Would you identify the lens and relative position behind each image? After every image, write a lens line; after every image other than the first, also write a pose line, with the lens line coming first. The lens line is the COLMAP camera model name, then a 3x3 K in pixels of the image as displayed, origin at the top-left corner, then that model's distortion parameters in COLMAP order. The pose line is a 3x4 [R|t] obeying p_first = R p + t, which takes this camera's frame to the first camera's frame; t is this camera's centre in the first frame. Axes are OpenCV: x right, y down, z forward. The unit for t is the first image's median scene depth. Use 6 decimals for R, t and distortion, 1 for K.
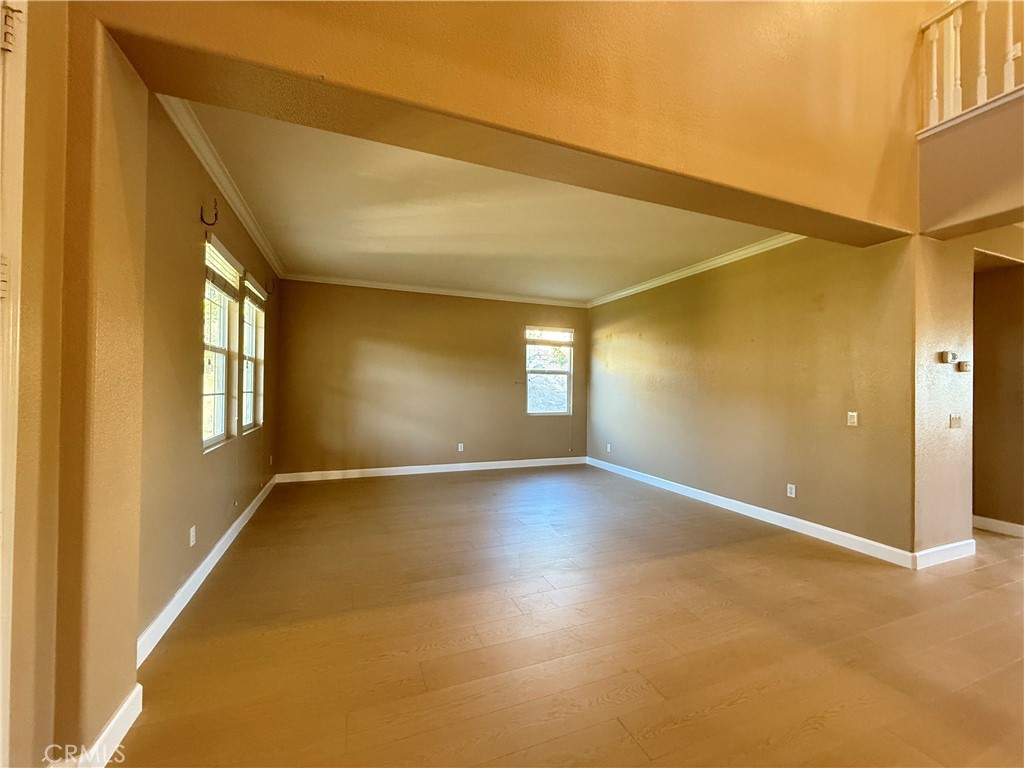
lens RADIAL K [[407.3, 0, 509.6], [0, 407.3, 384.4], [0, 0, 1]] dist [-0.001202, 0.000231]
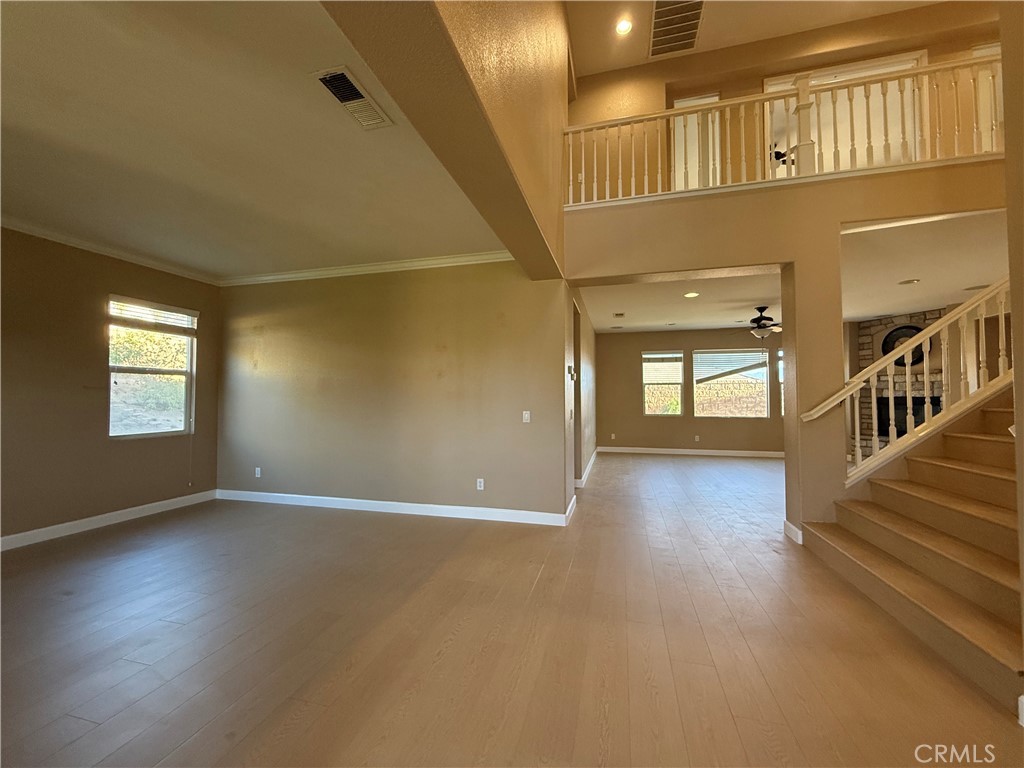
lens RADIAL K [[407.3, 0, 509.6], [0, 407.3, 384.4], [0, 0, 1]] dist [-0.001202, 0.000231]
pose [[0.594699, 0.014487, 0.803818, -0.108960], [0.001476, 0.999816, -0.019112, 0.006091], [-0.803947, 0.012552, 0.594569, 0.182068]]
